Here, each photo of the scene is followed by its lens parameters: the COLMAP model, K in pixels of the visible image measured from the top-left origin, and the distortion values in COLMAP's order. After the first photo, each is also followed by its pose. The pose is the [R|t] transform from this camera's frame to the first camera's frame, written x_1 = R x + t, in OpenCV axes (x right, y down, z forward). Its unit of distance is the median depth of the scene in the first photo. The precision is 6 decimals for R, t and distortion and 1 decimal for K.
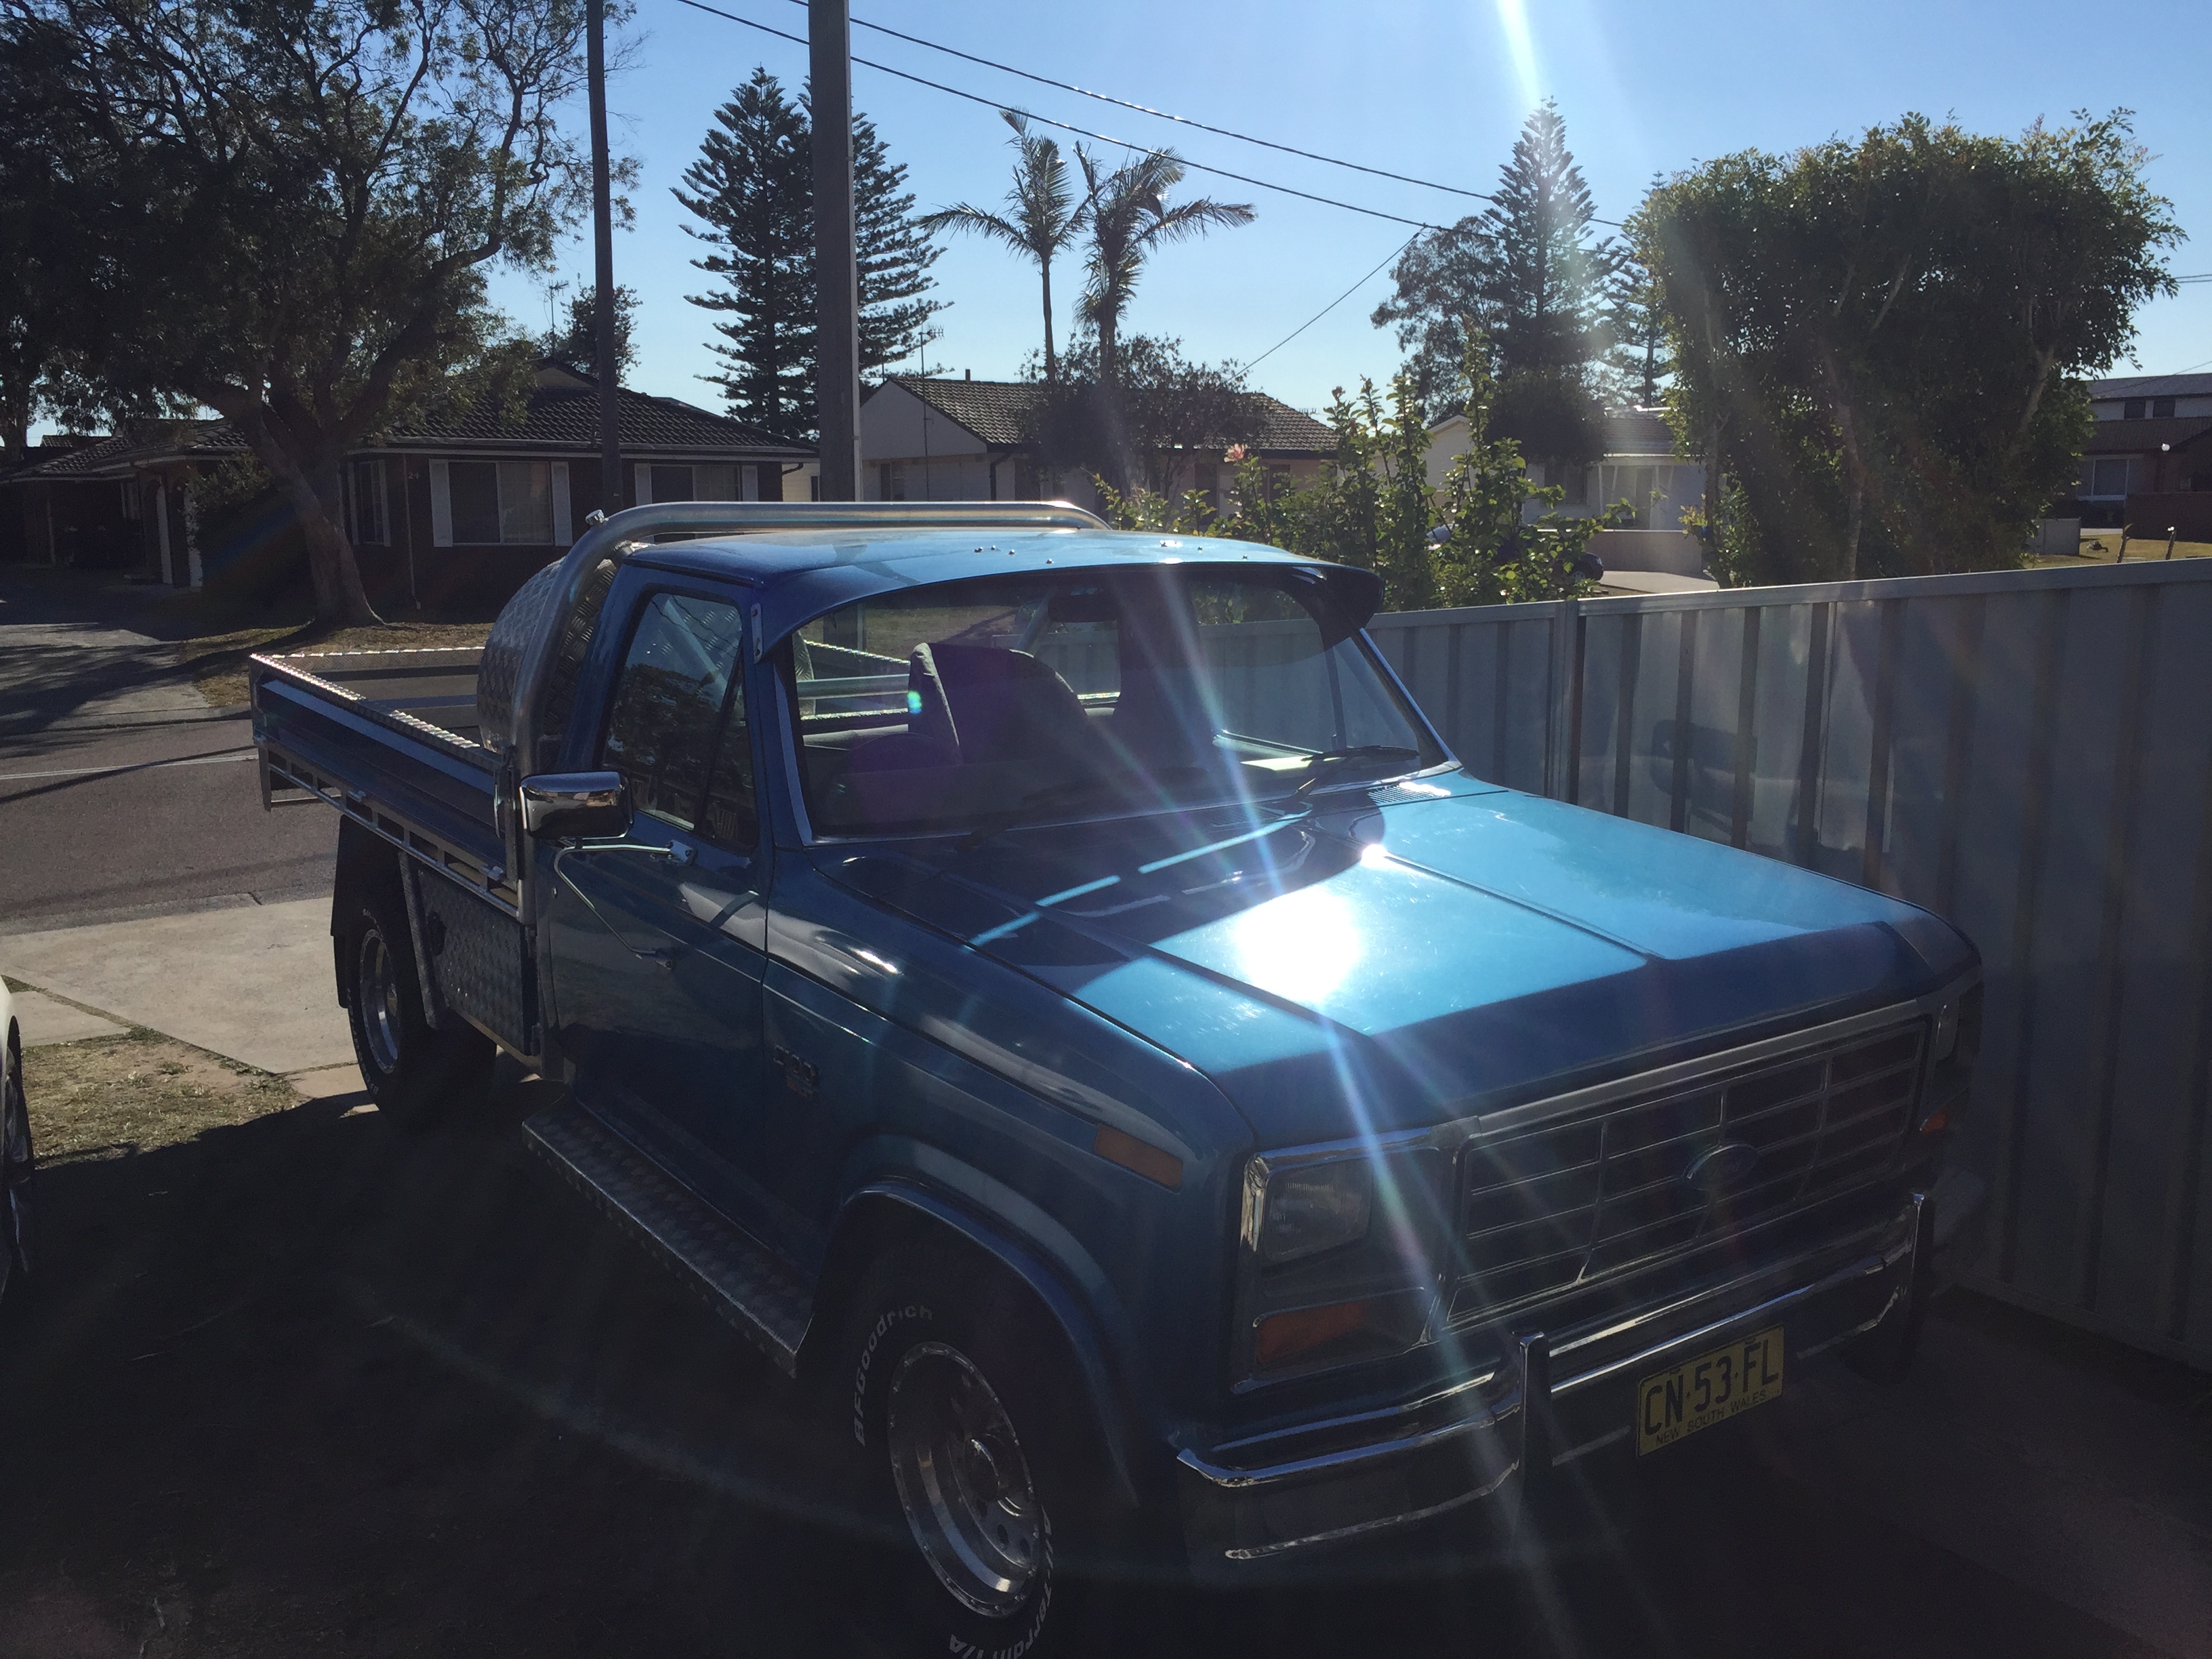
lens RADIAL K [[1904.7, 0, 1105.1], [0, 1904.7, 808.4], [0, 0, 1]] dist [0.035516, -0.025708]
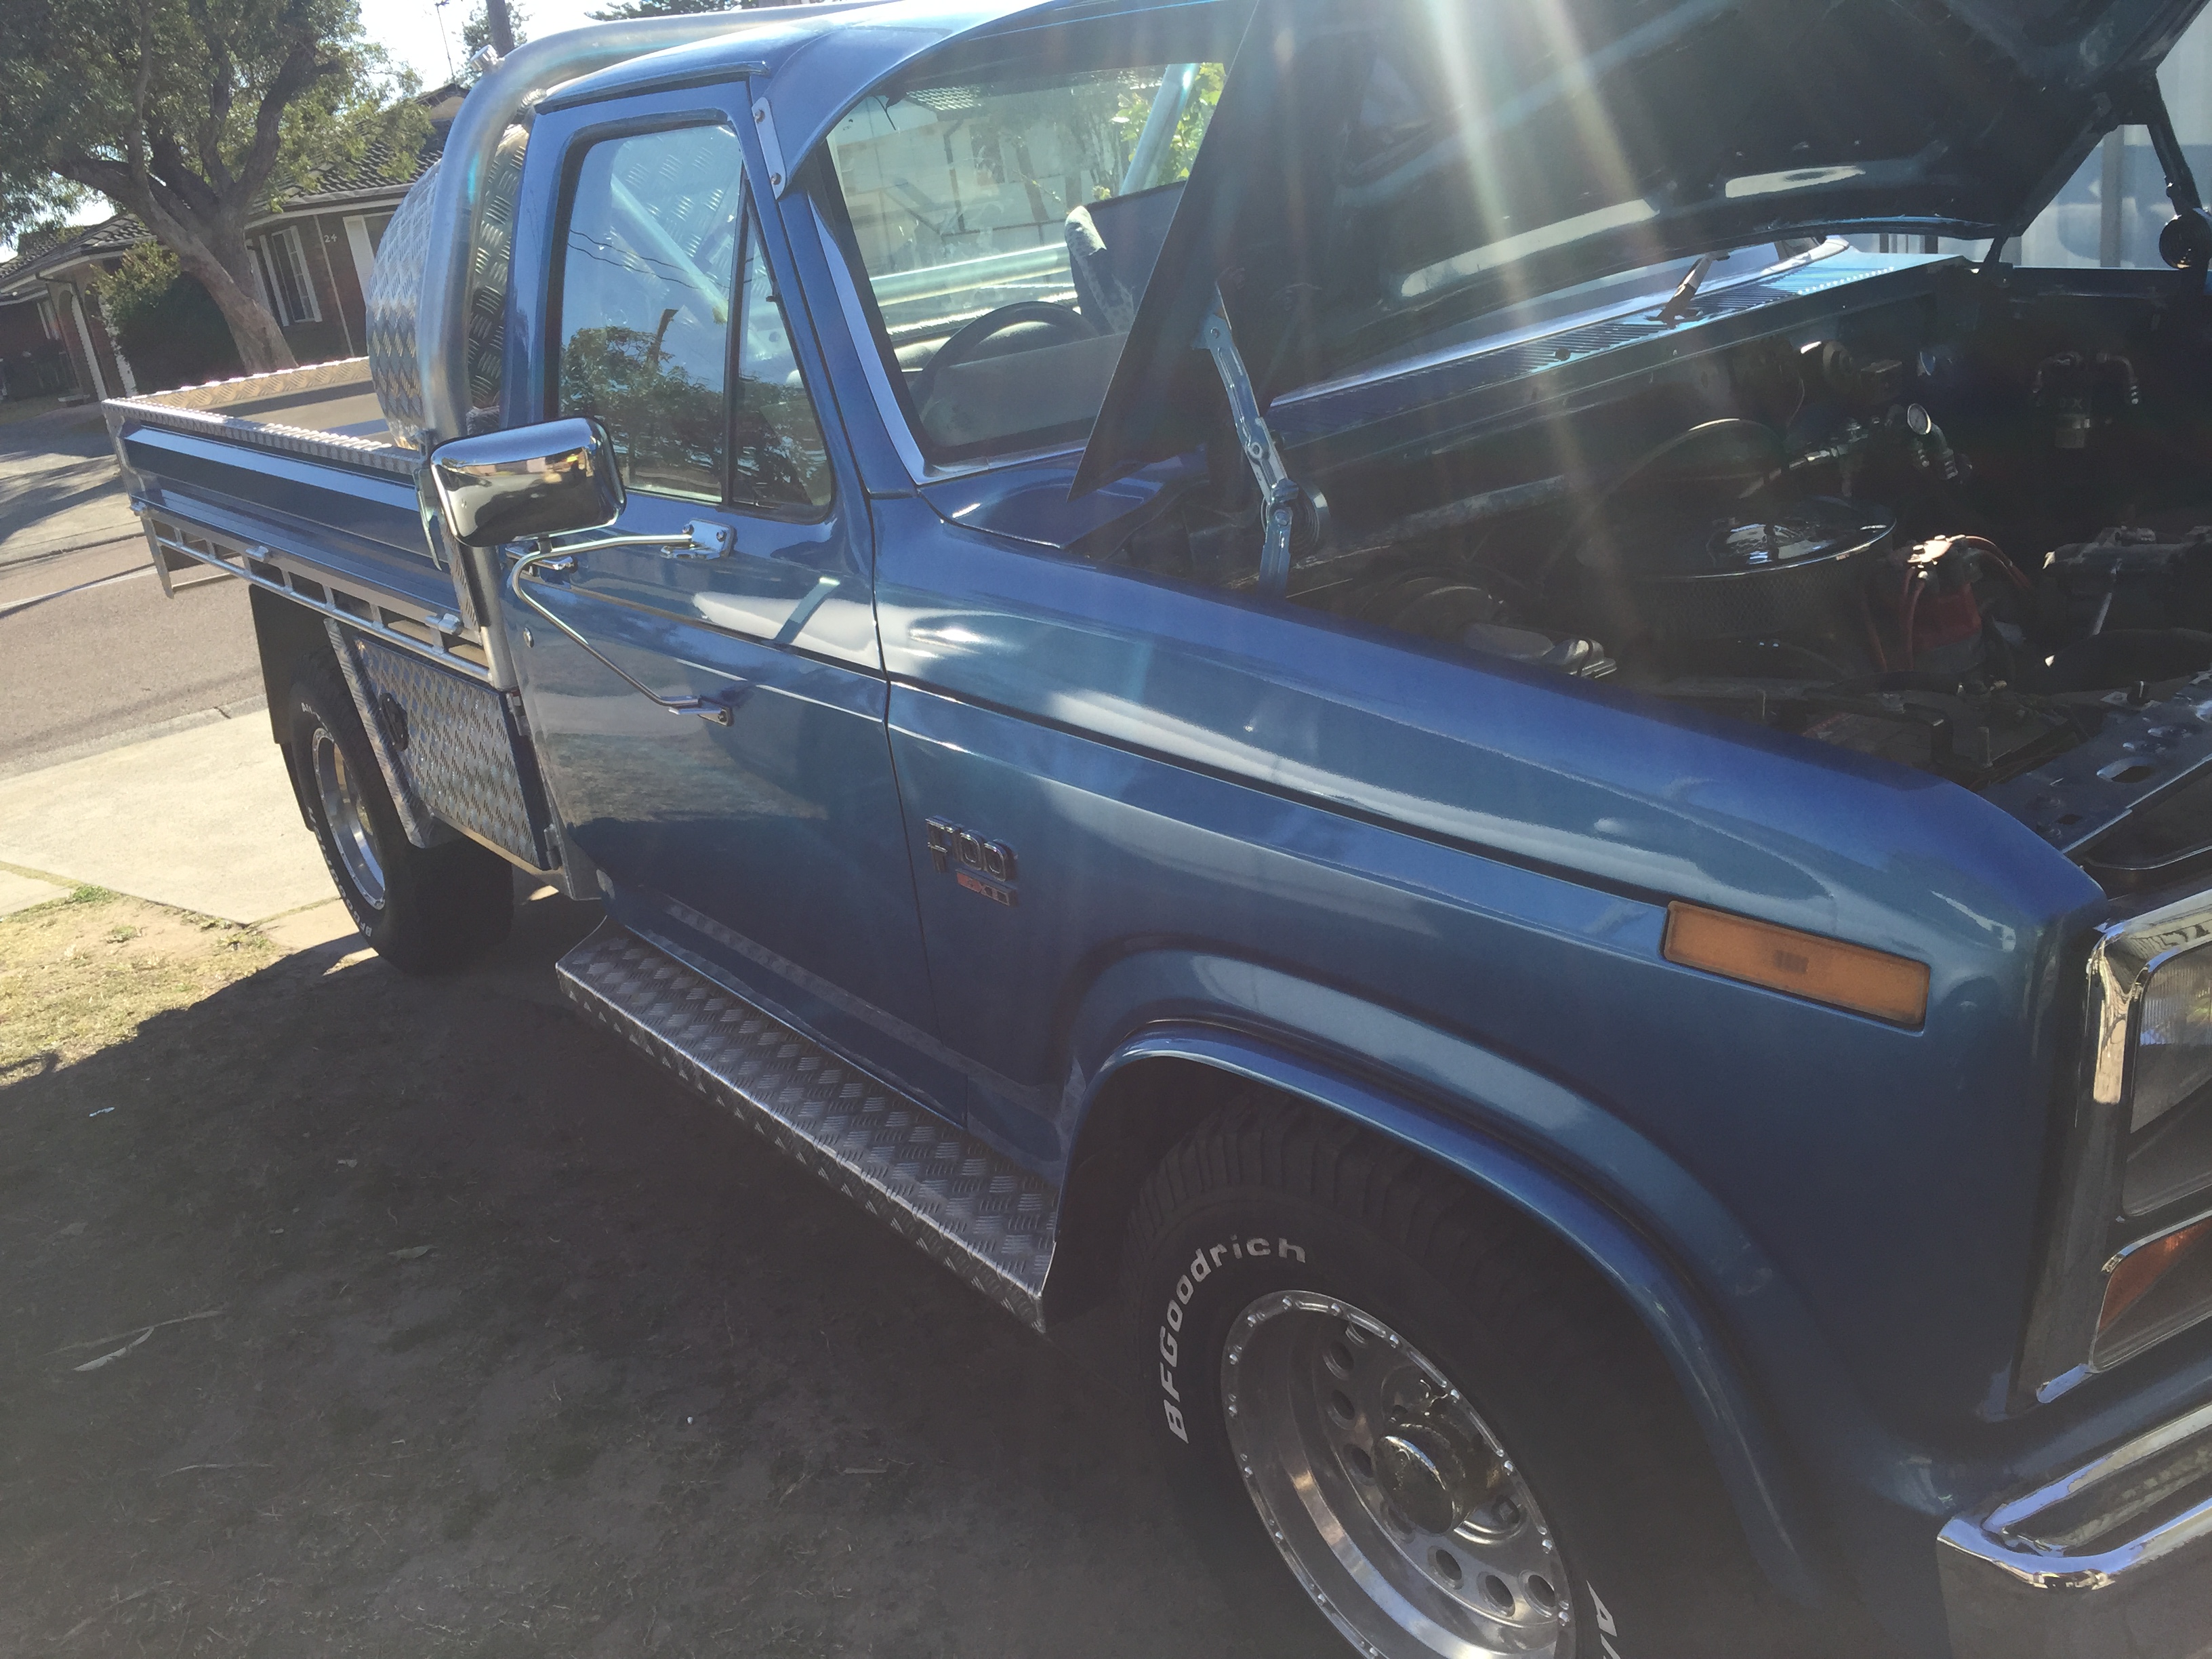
lens RADIAL K [[1904.7, 0, 1105.1], [0, 1904.7, 808.4], [0, 0, 1]] dist [0.035516, -0.025708]
pose [[0.989365, -0.143808, -0.021816, -0.060433], [0.145448, 0.976847, 0.156892, 0.019811], [-0.001251, -0.158396, 0.987375, 0.237054]]
